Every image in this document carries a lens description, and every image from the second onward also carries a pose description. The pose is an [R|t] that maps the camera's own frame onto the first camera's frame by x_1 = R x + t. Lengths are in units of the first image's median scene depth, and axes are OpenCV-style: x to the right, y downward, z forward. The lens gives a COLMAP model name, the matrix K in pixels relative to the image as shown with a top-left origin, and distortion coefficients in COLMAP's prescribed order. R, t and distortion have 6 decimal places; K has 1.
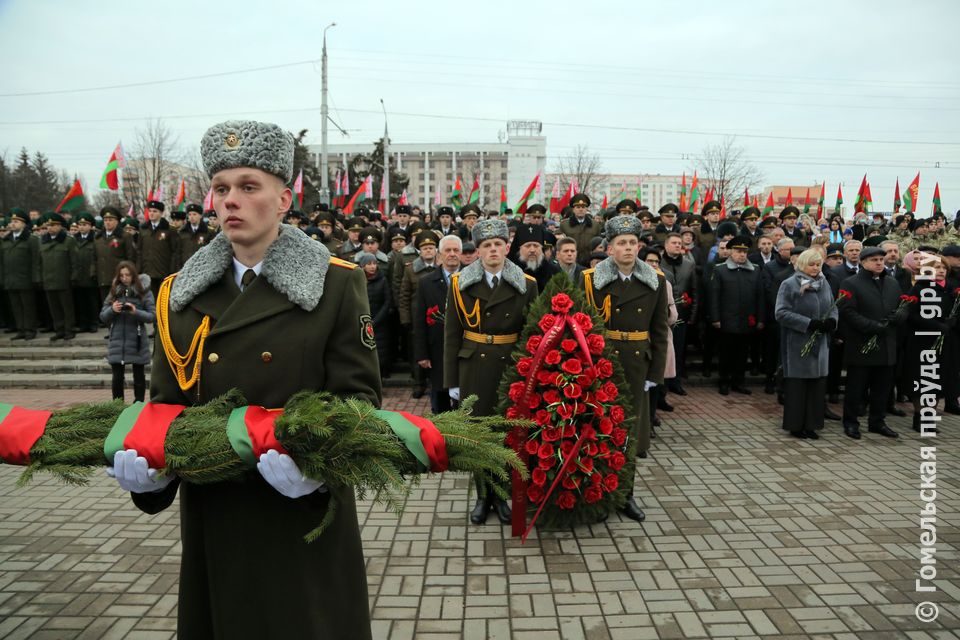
lens RADIAL K [[650.1, 0, 480.0], [0, 650.1, 320.0], [0, 0, 1]] dist [-0.136489, 0.077929]
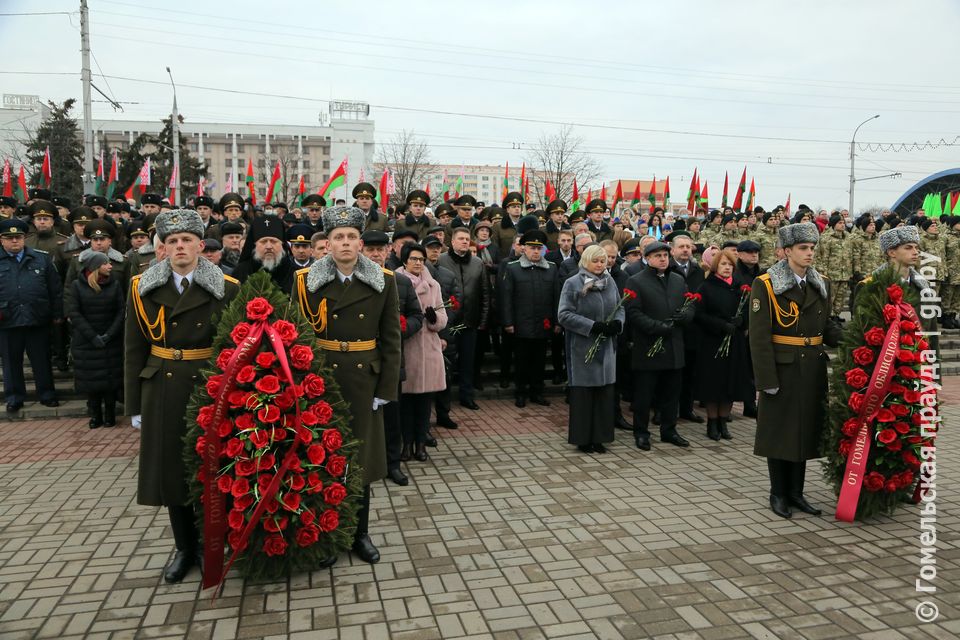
lens RADIAL K [[728.0, 0, 480.0], [0, 728.0, 320.0], [0, 0, 1]] dist [-0.090250, 0.078598]
pose [[0.971330, -0.019998, 0.236892, 0.120560], [0.022356, 0.999724, -0.007272, 0.000736], [-0.236681, 0.012359, 0.971509, 0.019018]]
